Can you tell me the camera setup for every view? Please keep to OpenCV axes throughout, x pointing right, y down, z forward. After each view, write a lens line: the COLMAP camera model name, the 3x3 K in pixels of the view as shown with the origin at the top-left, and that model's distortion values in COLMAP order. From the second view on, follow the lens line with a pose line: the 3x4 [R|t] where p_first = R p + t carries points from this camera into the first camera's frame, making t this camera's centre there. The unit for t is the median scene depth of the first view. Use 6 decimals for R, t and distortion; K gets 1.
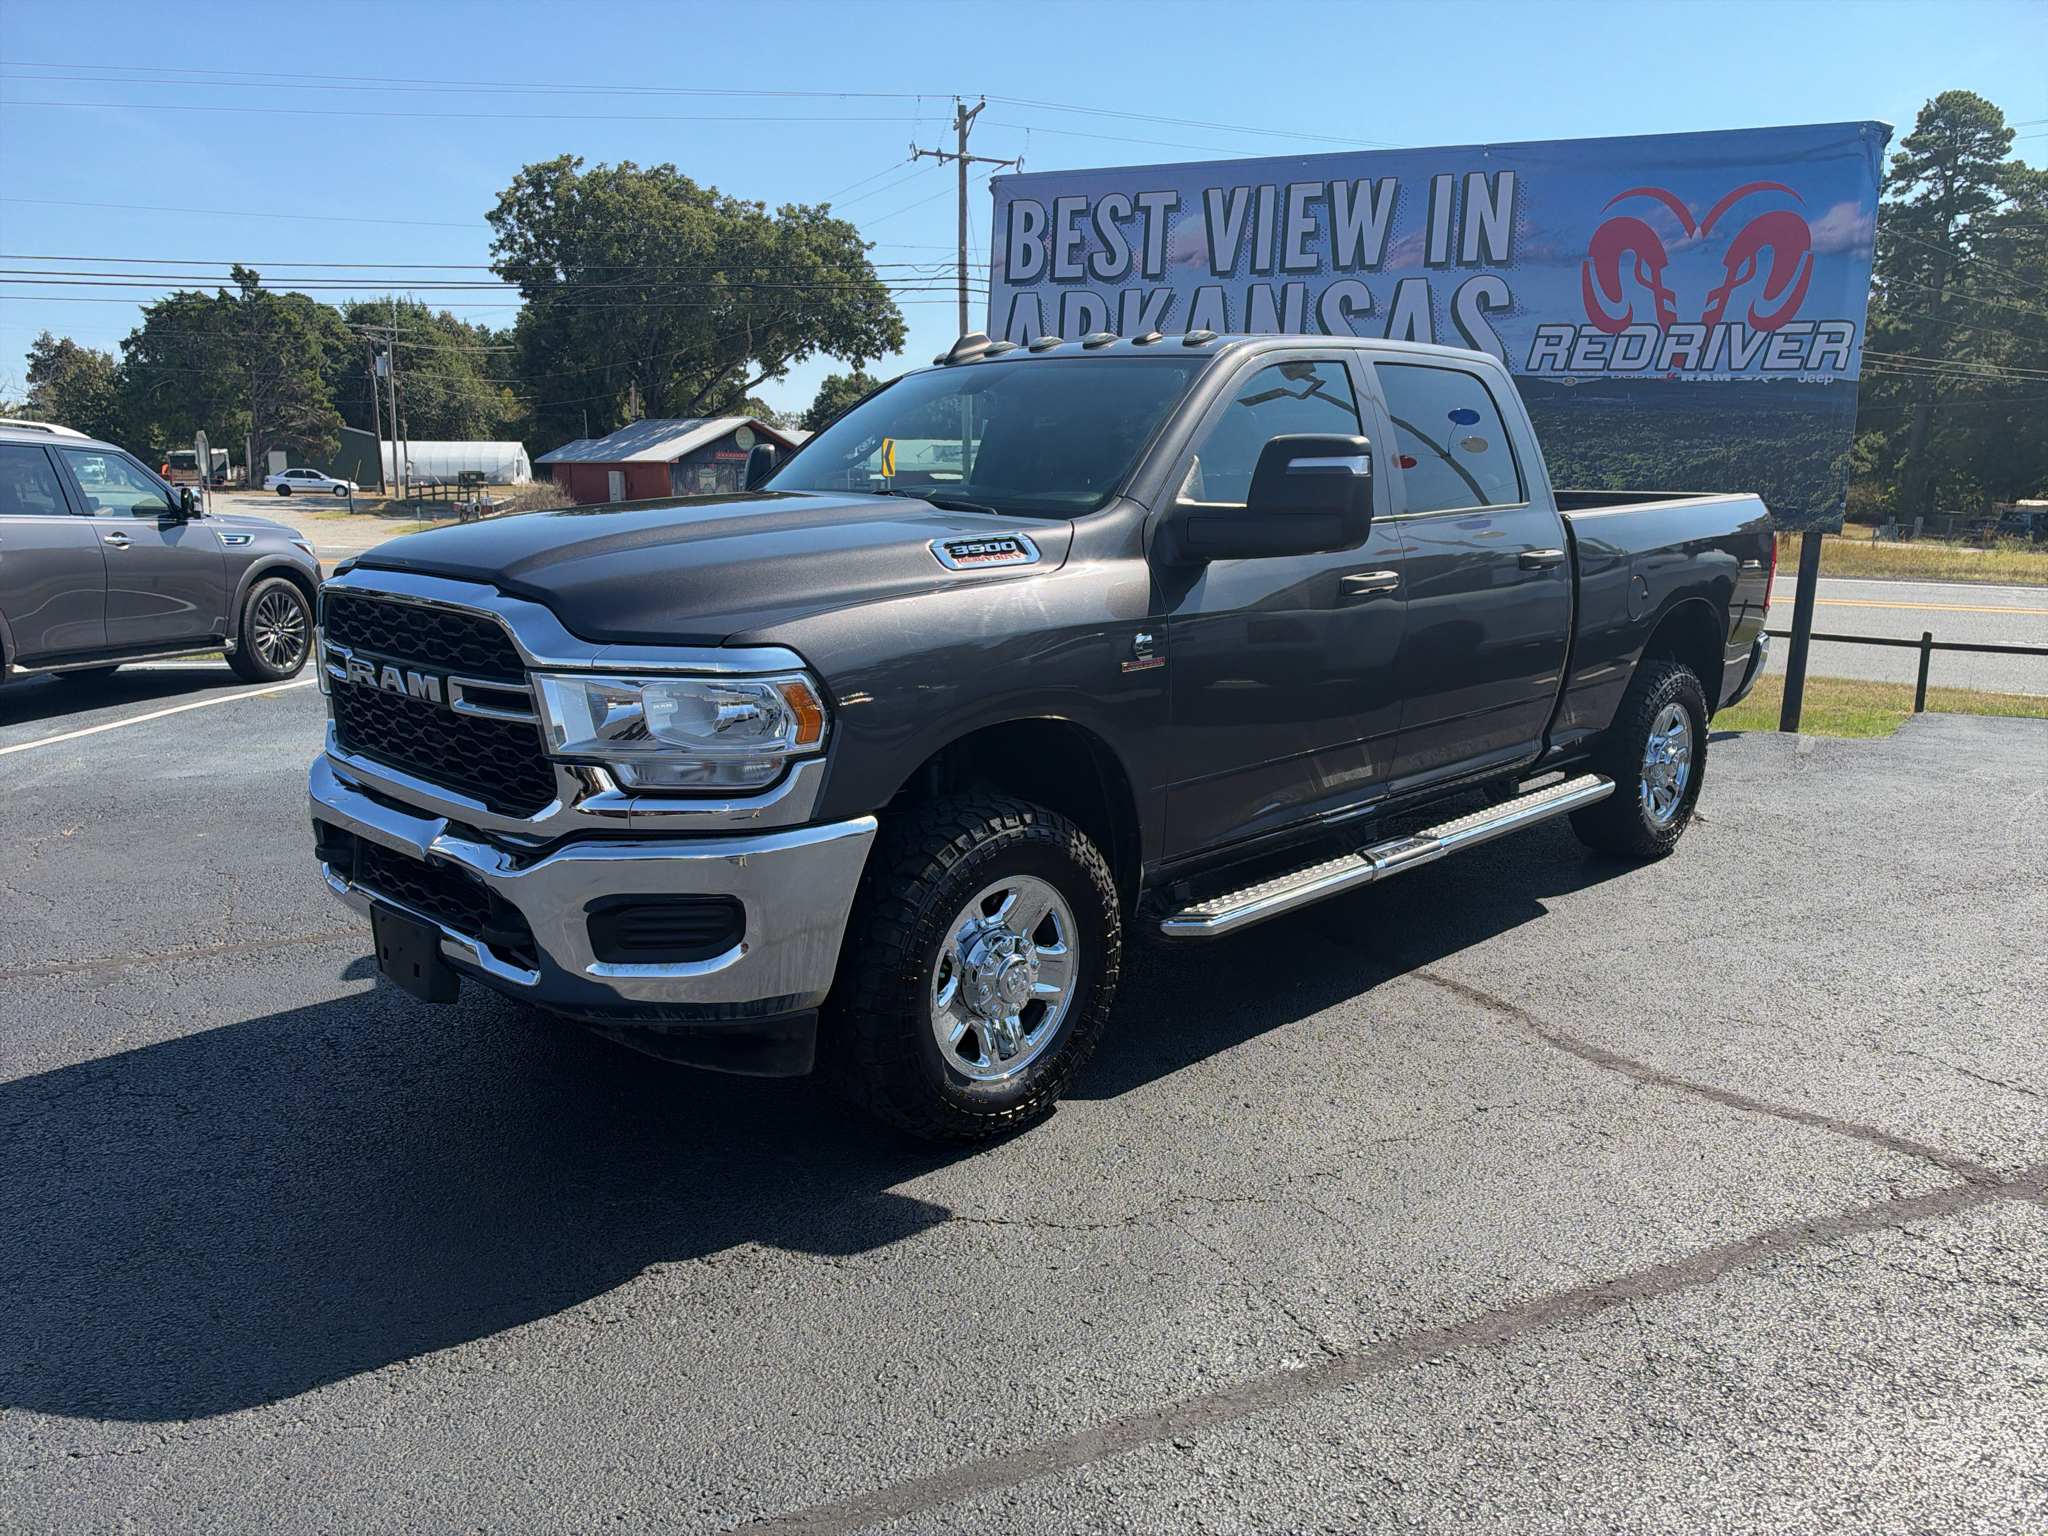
lens RADIAL K [[1337.5, 0, 993.4], [0, 1337.5, 681.4], [0, 0, 1]] dist [0.025703, -0.034605]
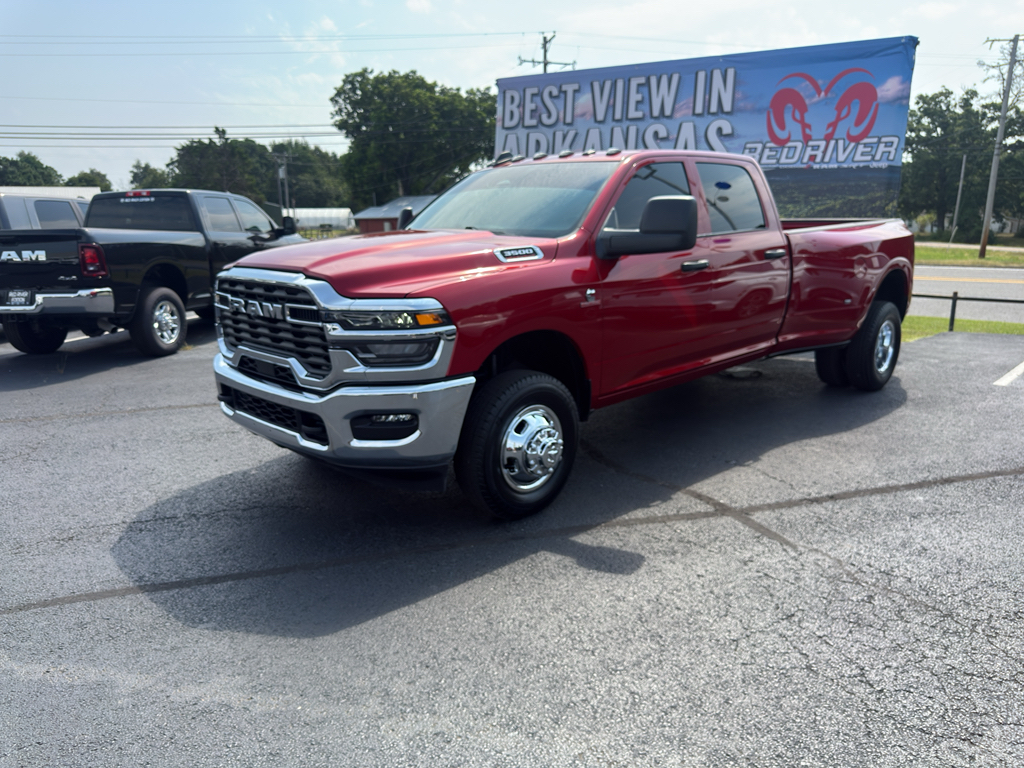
lens RADIAL K [[668.8, 0, 517.2], [0, 668.8, 350.0], [0, 0, 1]] dist [0.025703, -0.034605]
pose [[0.992804, 0.008014, -0.119483, 0.162721], [-0.003573, 0.999296, 0.037339, 0.014210], [0.119698, -0.036643, 0.992134, -0.068574]]
